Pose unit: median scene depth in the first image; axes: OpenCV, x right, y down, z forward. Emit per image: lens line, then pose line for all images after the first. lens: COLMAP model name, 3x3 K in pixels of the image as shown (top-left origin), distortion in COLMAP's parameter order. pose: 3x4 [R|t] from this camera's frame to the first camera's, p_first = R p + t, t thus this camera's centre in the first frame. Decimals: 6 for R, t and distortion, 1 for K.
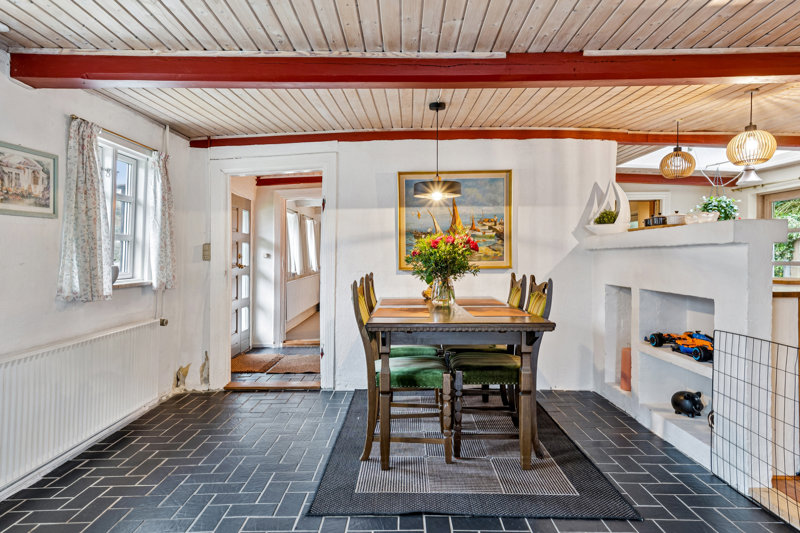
lens RADIAL K [[473.5, 0, 408.6], [0, 473.5, 253.8], [0, 0, 1]] dist [0.020818, 0.000836]
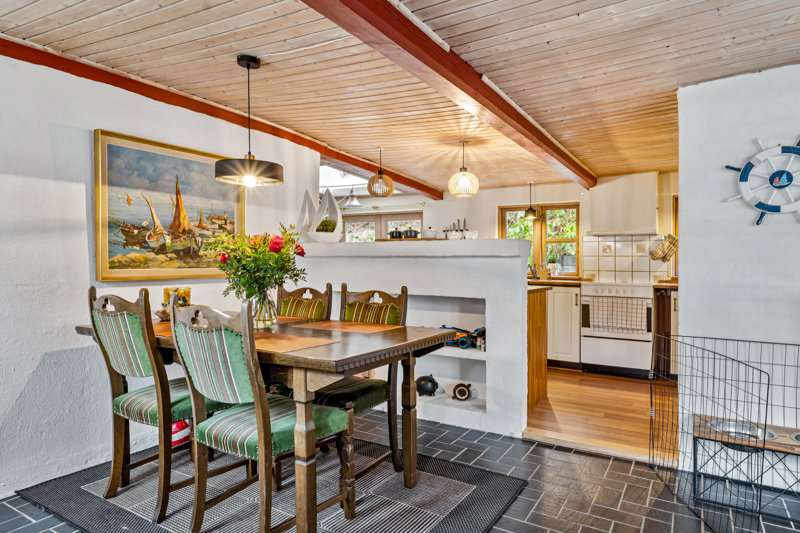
lens RADIAL K [[473.5, 0, 381.5], [0, 473.5, 257.8], [0, 0, 1]] dist [0.020818, 0.000836]
pose [[0.537596, 0.019385, 0.842980, -0.363881], [-0.017774, 0.999774, -0.011655, 0.002855], [-0.843015, -0.008718, 0.537819, 0.327220]]
